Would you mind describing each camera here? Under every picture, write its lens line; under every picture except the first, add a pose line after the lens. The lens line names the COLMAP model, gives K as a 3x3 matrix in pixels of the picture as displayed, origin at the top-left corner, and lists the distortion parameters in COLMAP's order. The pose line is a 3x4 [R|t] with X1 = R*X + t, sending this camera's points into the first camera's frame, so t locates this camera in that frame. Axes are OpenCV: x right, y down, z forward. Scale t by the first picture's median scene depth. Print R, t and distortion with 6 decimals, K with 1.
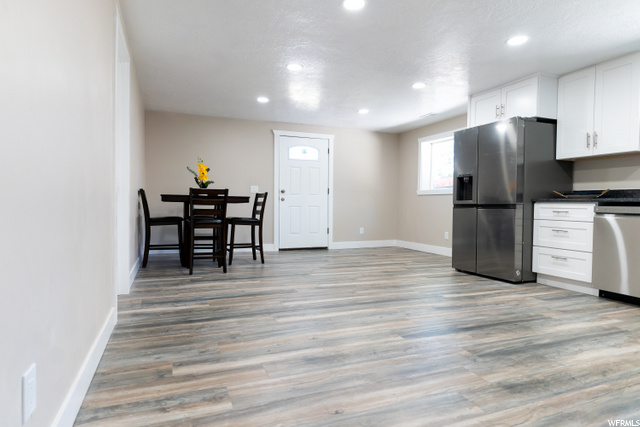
lens RADIAL K [[351.6, 0, 320.0], [0, 351.6, 213.5], [0, 0, 1]] dist [-0.004041, -0.001299]
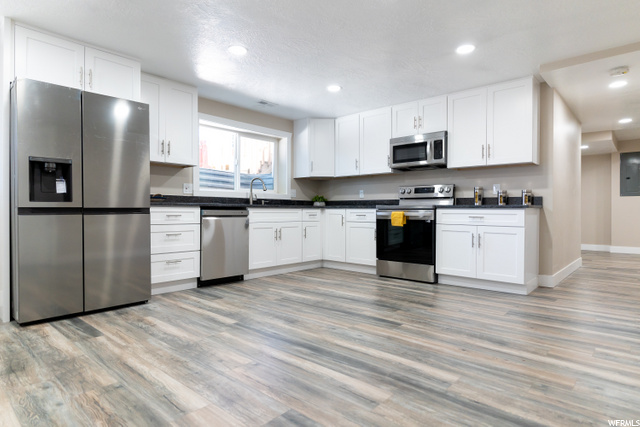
lens RADIAL K [[376.2, 0, 320.0], [0, 376.2, 213.5], [0, 0, 1]] dist [-0.000825, -0.000505]
pose [[-0.433147, -0.016221, 0.901177, -0.557004], [0.017802, 0.999489, 0.026547, -0.038456], [-0.901147, 0.027542, -0.432637, 1.298790]]
